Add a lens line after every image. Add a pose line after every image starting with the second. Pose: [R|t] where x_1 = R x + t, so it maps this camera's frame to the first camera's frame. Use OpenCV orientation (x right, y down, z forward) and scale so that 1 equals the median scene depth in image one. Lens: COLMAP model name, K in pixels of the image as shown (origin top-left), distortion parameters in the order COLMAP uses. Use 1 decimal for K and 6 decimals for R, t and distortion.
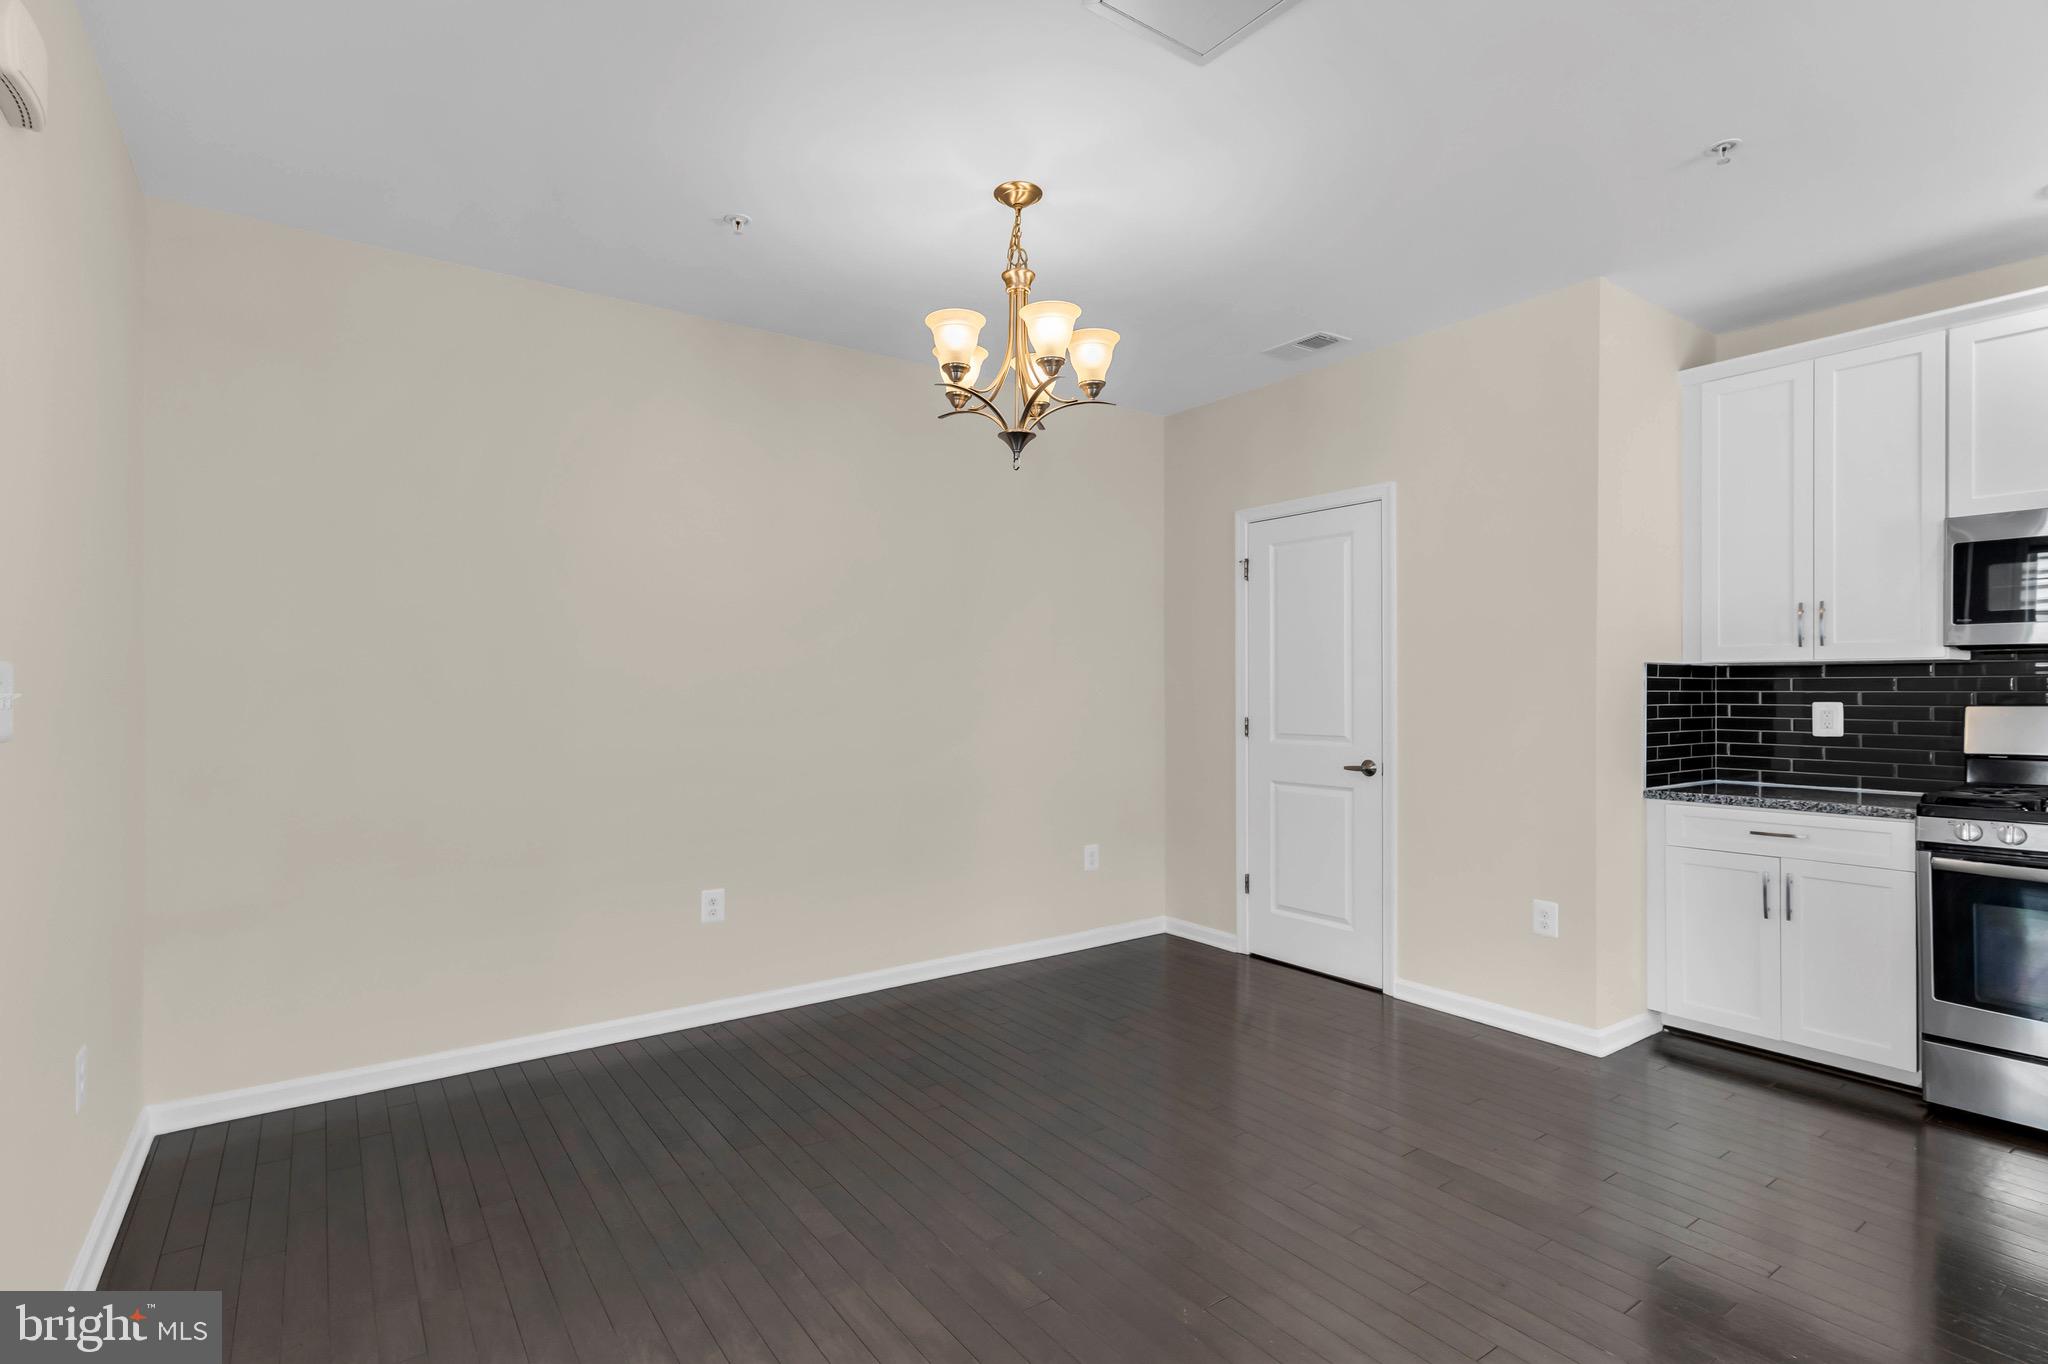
lens RADIAL K [[986.1, 0, 1010.0], [0, 986.1, 687.3], [0, 0, 1]] dist [0.003922, -0.000021]
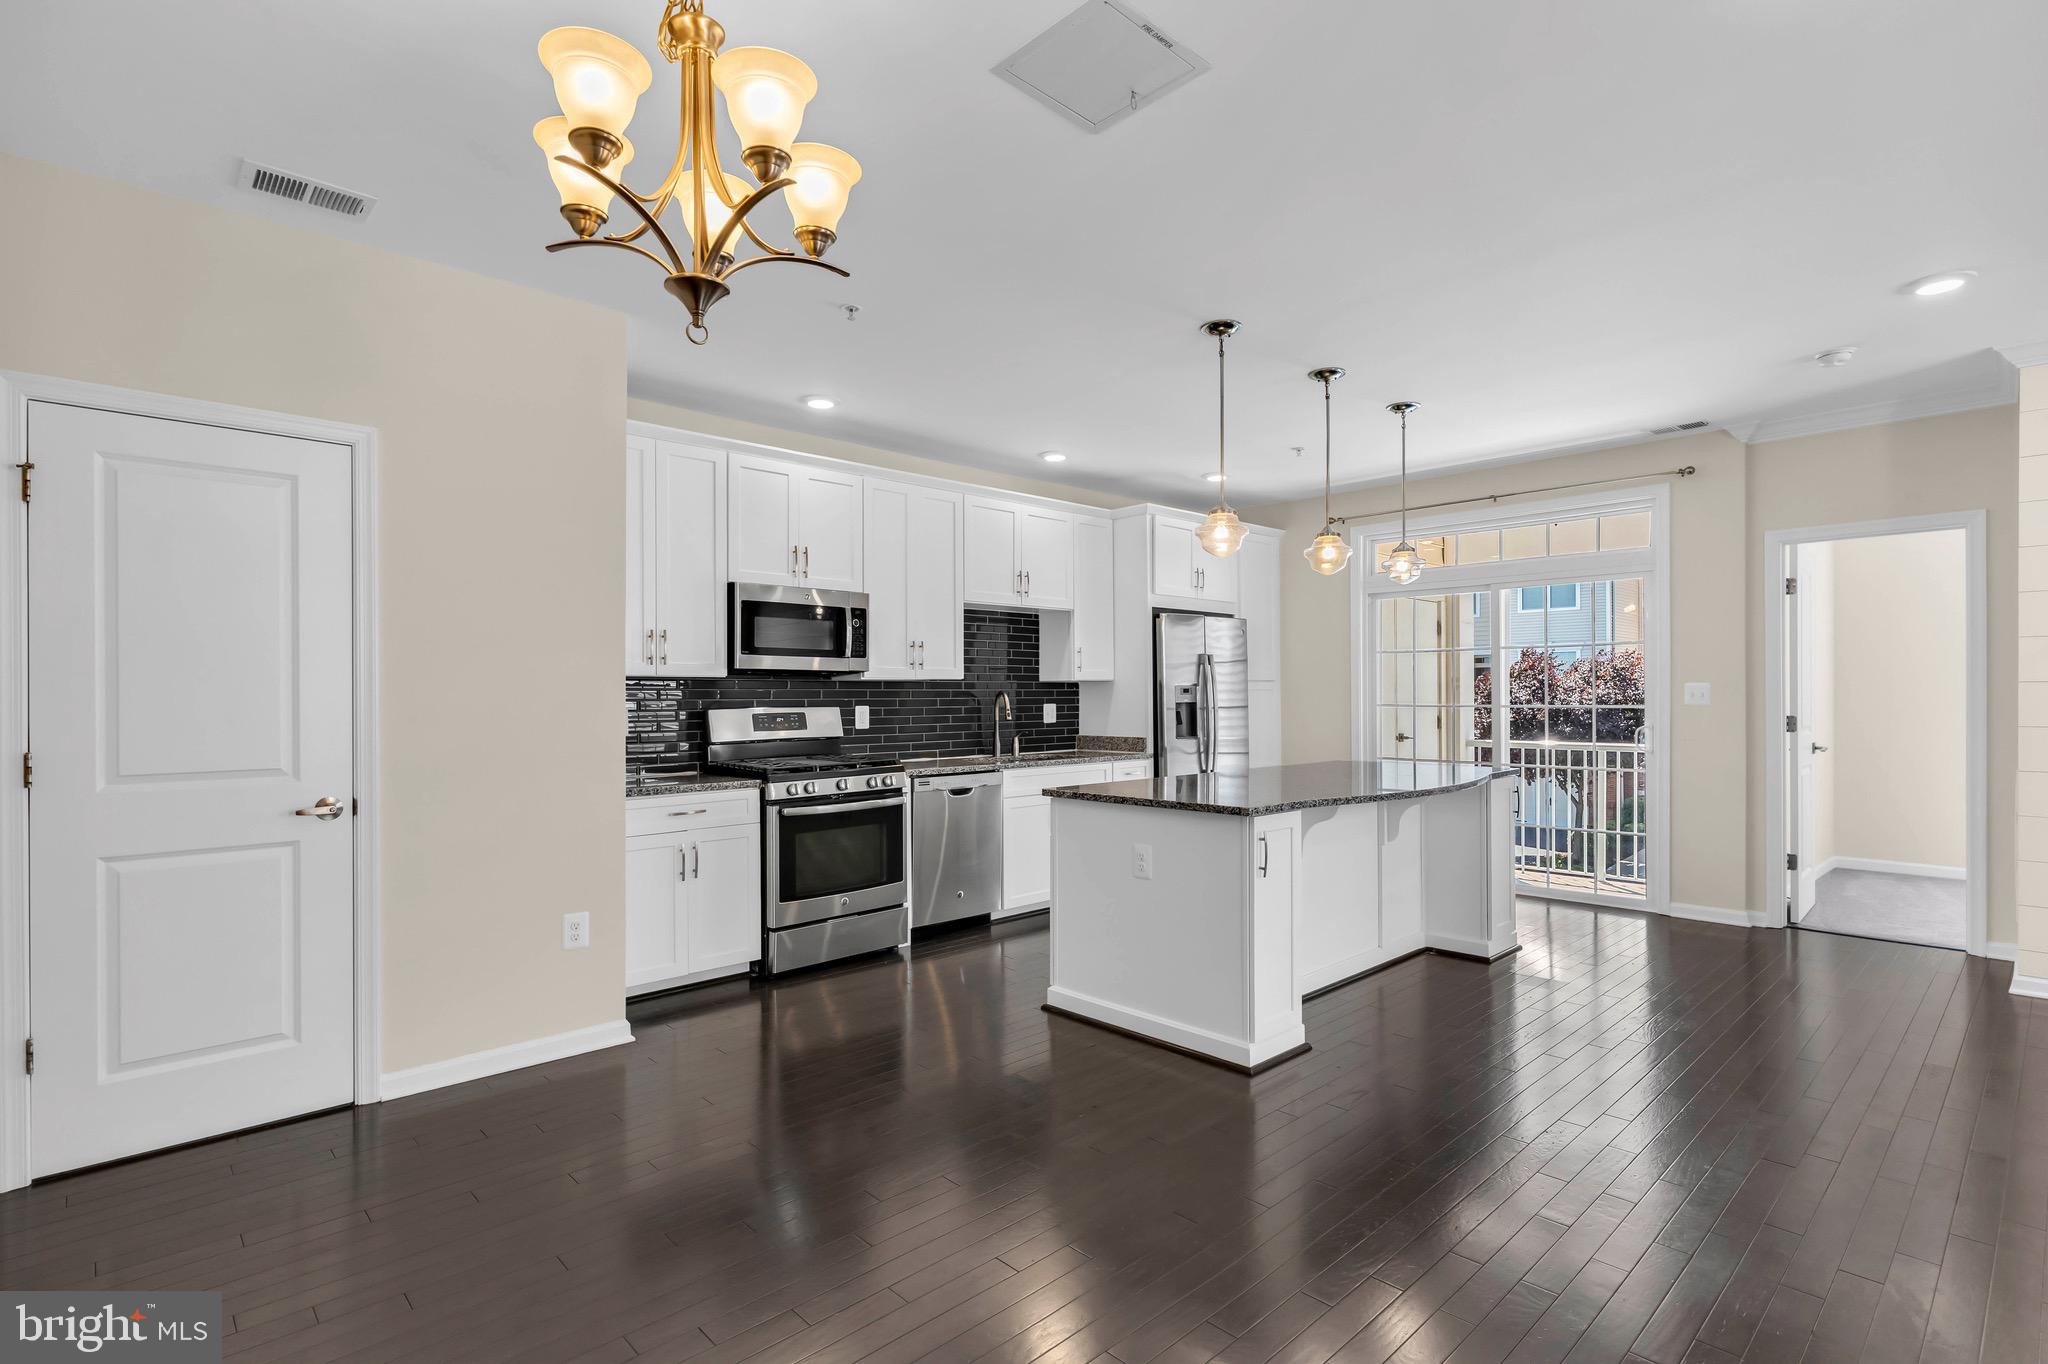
lens RADIAL K [[986.1, 0, 1010.0], [0, 986.1, 687.3], [0, 0, 1]] dist [0.003922, -0.000021]
pose [[-0.132179, 0.010400, 0.991171, -0.472700], [0.002747, 0.999945, -0.010126, 0.001663], [-0.991222, 0.001384, -0.132200, 0.666337]]
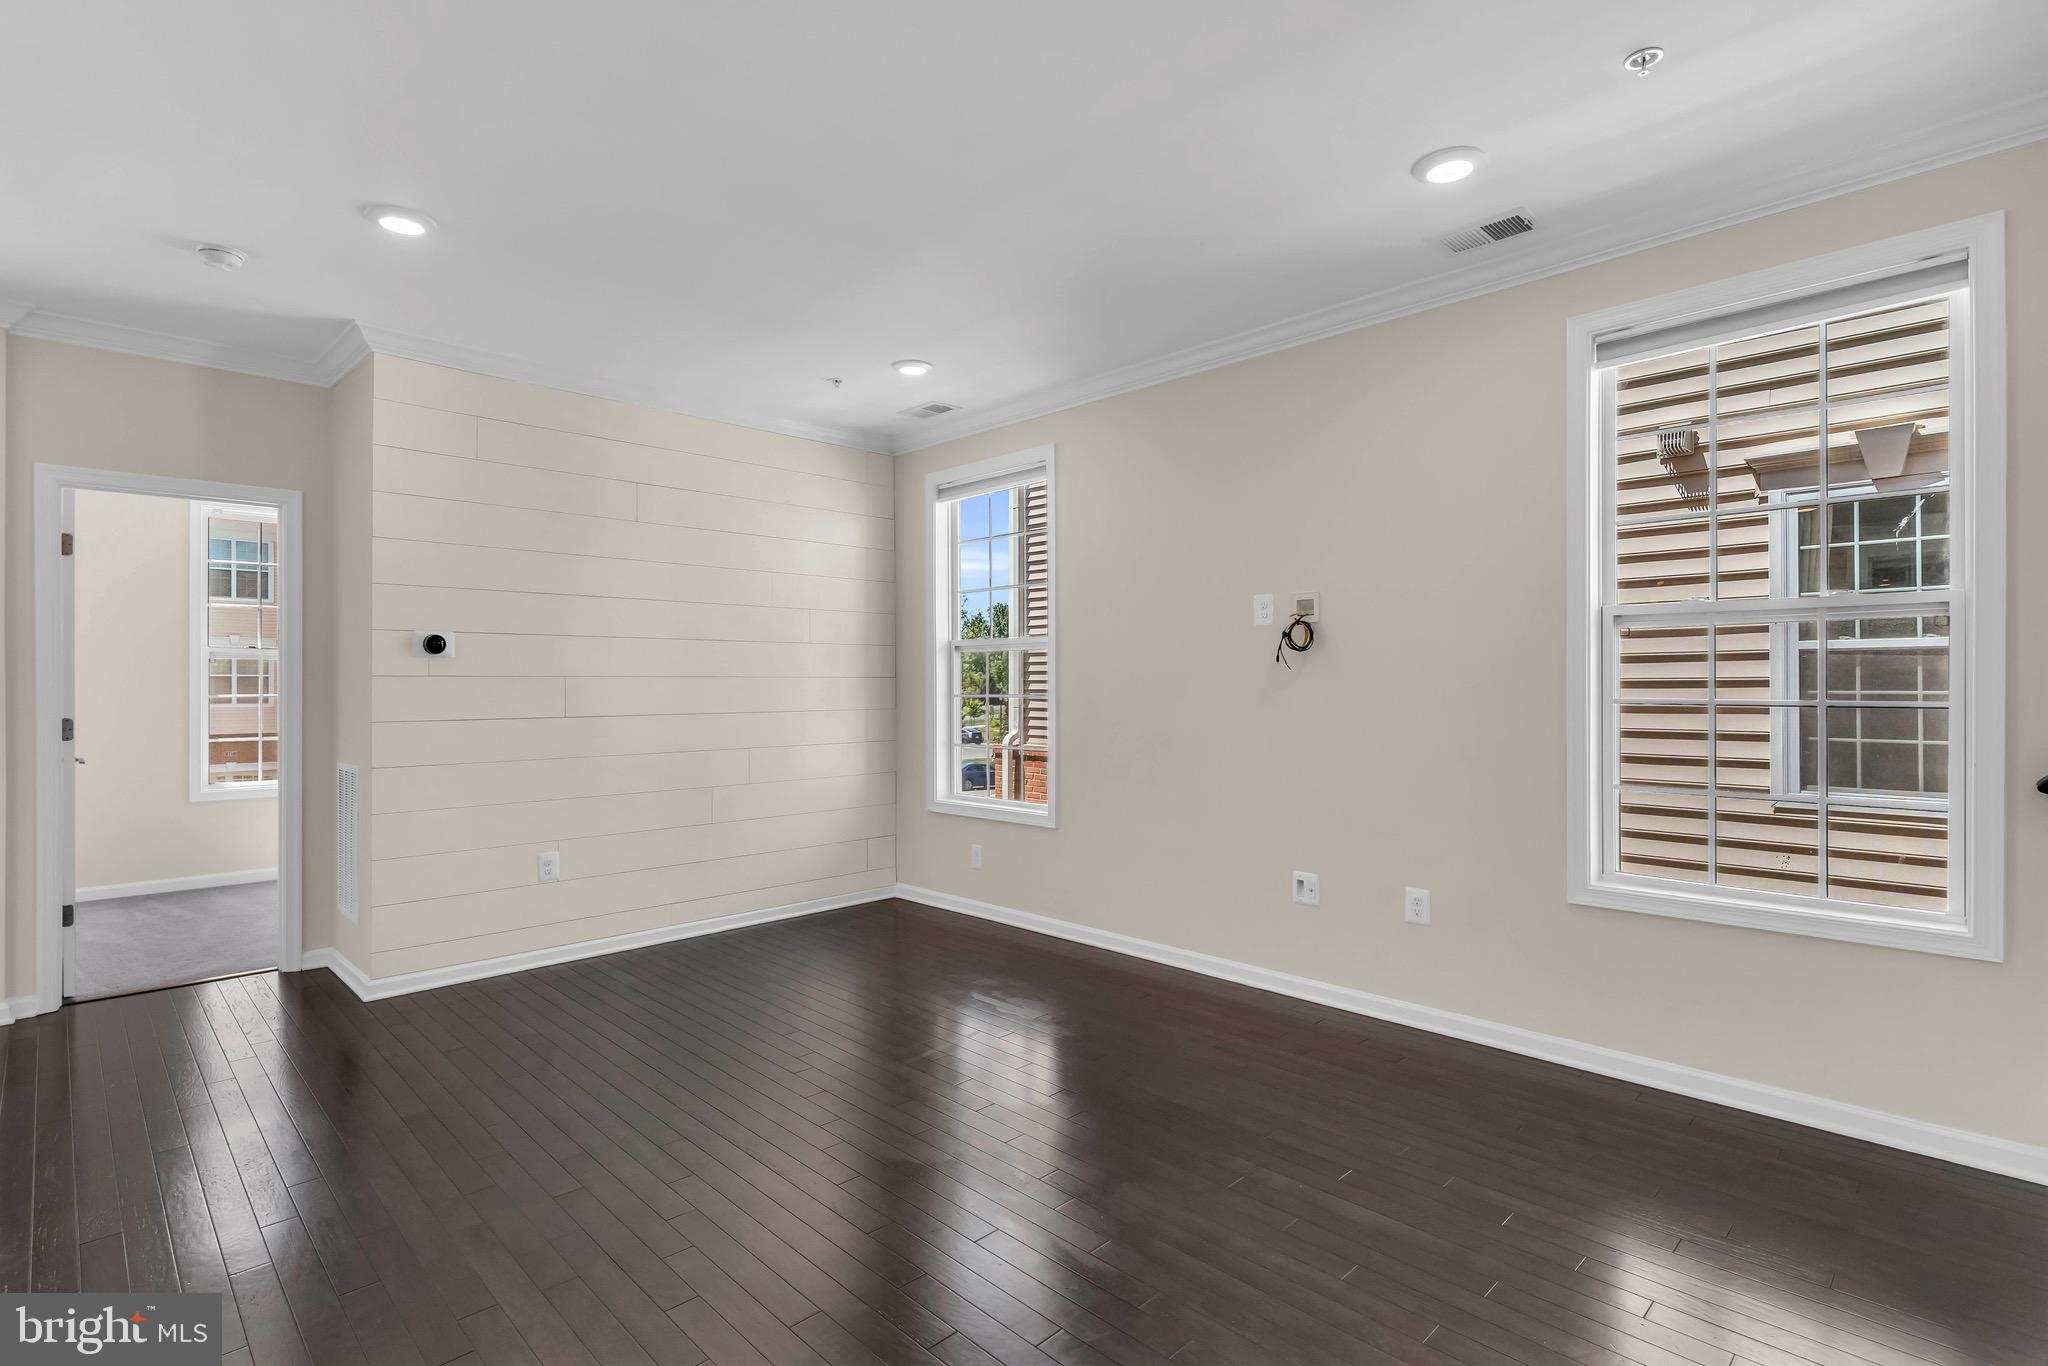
lens RADIAL K [[986.1, 0, 1010.0], [0, 986.1, 688.3], [0, 0, 1]] dist [0.003922, -0.000021]
pose [[-0.988379, 0.006135, -0.151888, -0.050160], [0.005474, 0.999974, 0.004773, -0.000732], [0.151913, 0.003887, -0.988386, 0.563146]]
